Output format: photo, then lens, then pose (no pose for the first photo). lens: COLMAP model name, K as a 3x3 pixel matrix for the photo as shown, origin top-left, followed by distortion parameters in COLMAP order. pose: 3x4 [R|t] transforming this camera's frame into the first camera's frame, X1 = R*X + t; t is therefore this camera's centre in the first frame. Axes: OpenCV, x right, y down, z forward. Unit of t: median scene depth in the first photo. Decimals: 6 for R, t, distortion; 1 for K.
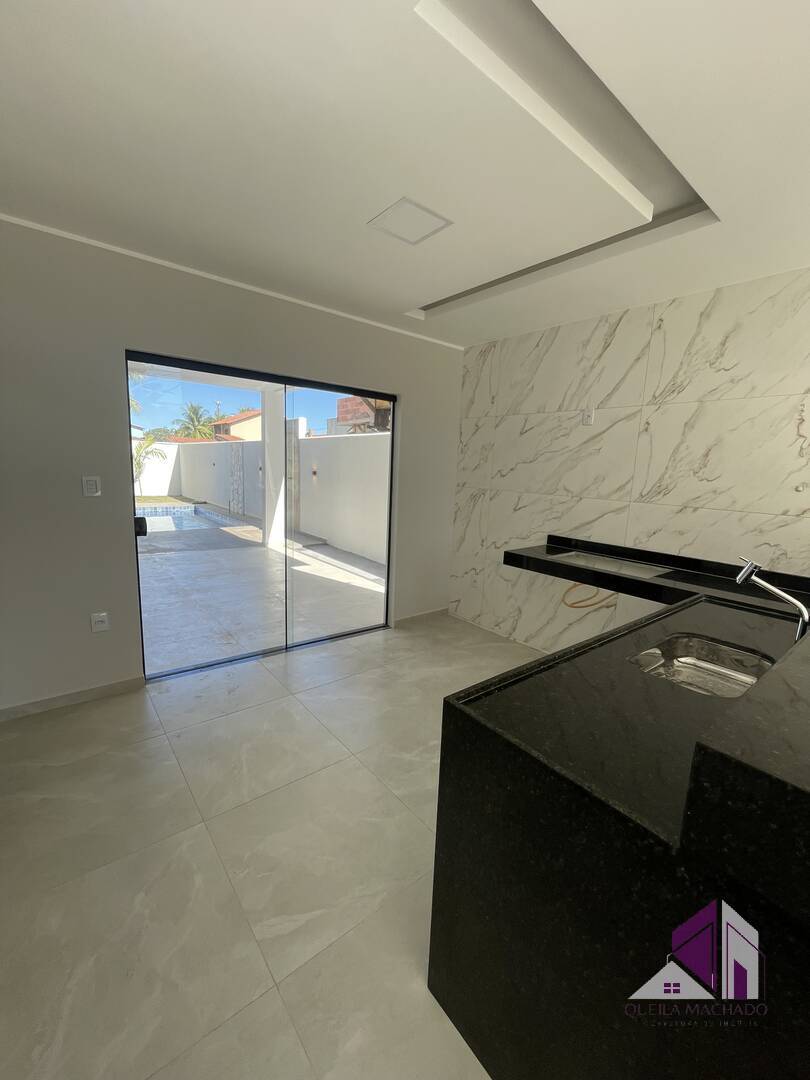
lens RADIAL K [[437.1, 0, 406.4], [0, 437.1, 540.8], [0, 0, 1]] dist [-0.000643, -0.000194]
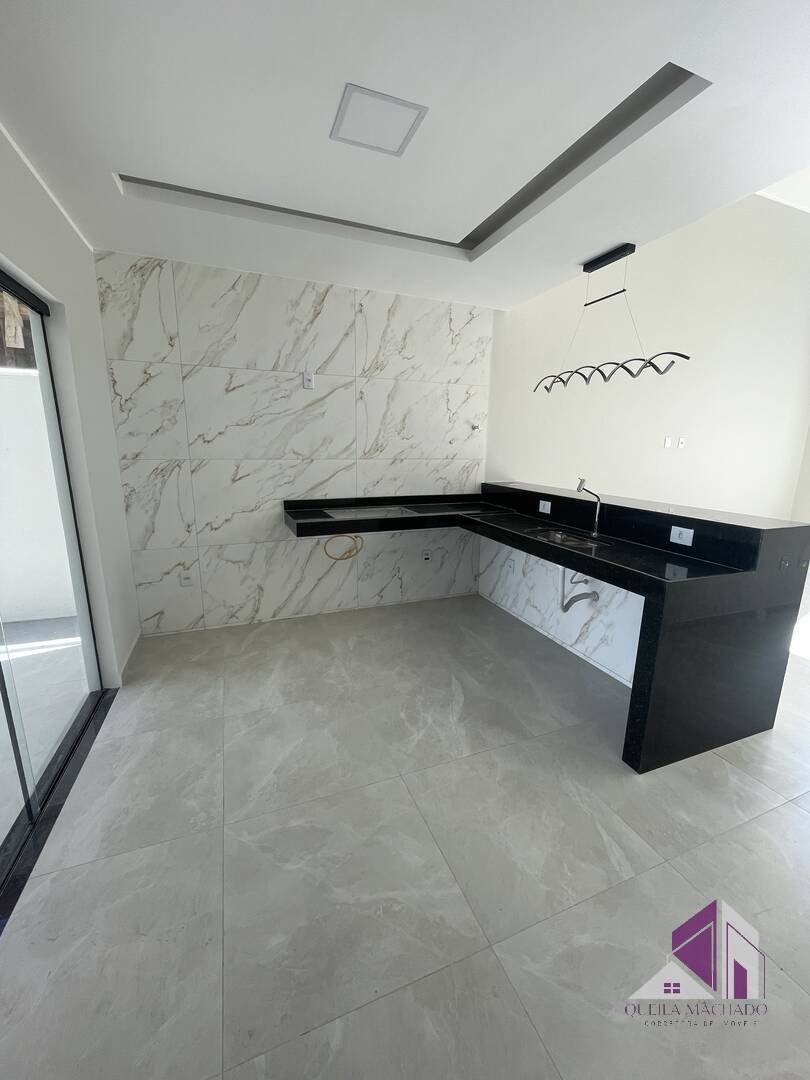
lens RADIAL K [[437.1, 0, 406.4], [0, 437.1, 540.8], [0, 0, 1]] dist [-0.000643, -0.000194]
pose [[0.299914, -0.245018, 0.921964, -0.559618], [0.162425, 0.965457, 0.203740, -0.089259], [-0.940037, 0.088646, 0.329352, 0.469284]]
